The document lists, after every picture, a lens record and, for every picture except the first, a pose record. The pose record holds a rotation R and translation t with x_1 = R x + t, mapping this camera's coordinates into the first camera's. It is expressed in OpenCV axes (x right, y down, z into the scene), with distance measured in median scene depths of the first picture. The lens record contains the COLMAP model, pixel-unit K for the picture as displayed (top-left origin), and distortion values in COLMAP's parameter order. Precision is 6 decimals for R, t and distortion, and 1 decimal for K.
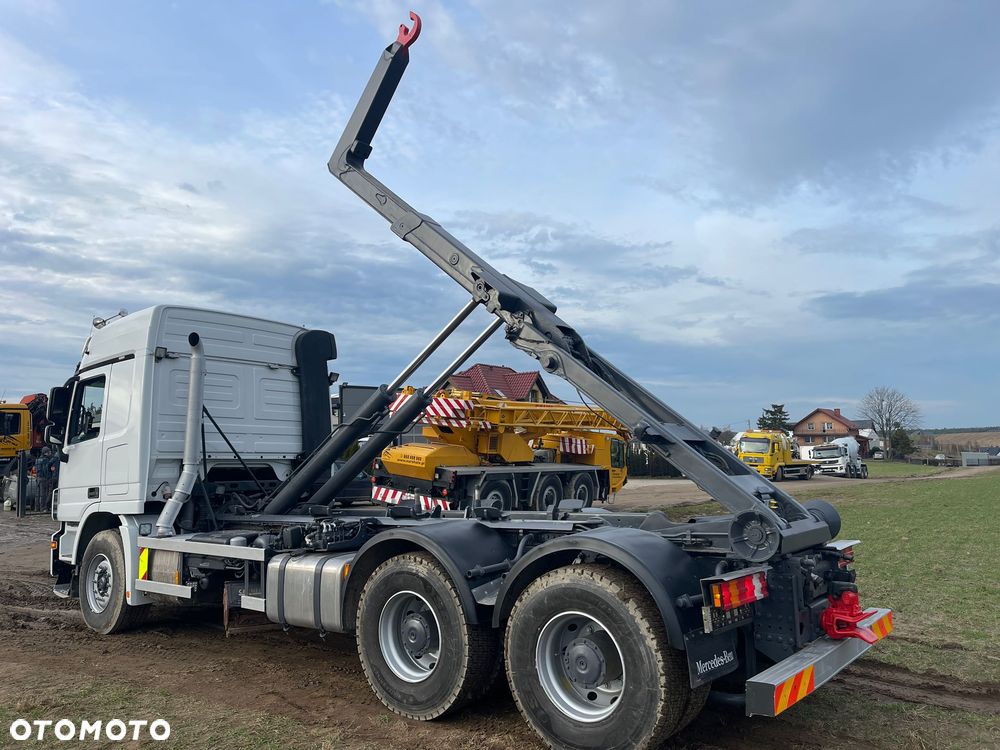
lens RADIAL K [[758.7, 0, 501.0], [0, 758.7, 369.0], [0, 0, 1]] dist [0.066914, -0.074746]
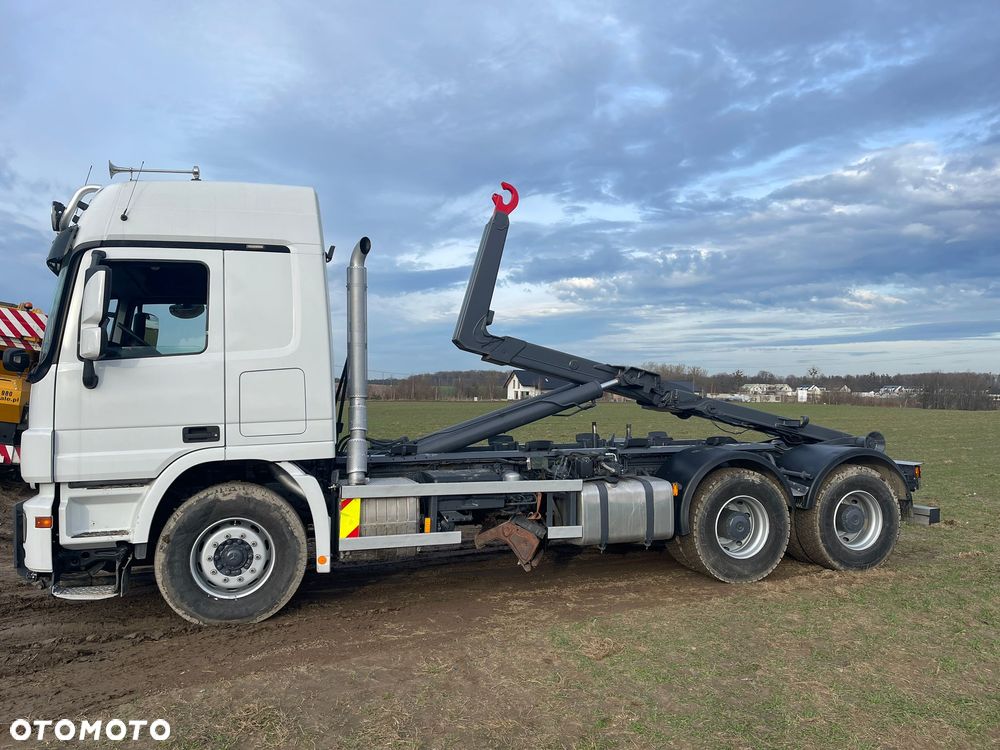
lens RADIAL K [[758.7, 0, 503.5], [0, 758.7, 380.4], [0, 0, 1]] dist [0.066914, -0.074746]
pose [[0.532965, 0.043268, 0.845030, -1.046421], [-0.116433, 0.992941, 0.022594, 0.071872], [-0.838088, -0.110431, 0.534241, 0.446518]]
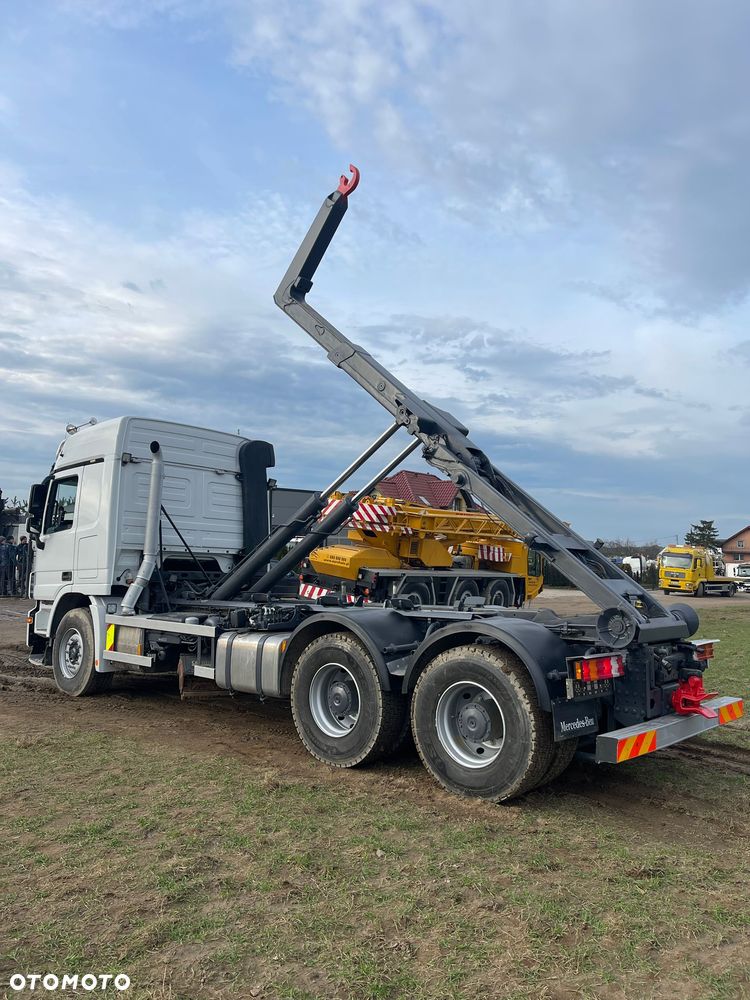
lens RADIAL K [[758.7, 0, 390.2], [0, 758.7, 494.4], [0, 0, 1]] dist [0.066914, -0.074746]
pose [[0.998202, 0.033327, -0.049814, 0.012882], [-0.032030, 0.999133, 0.026597, -0.009622], [0.050657, -0.024953, 0.998404, -0.139331]]
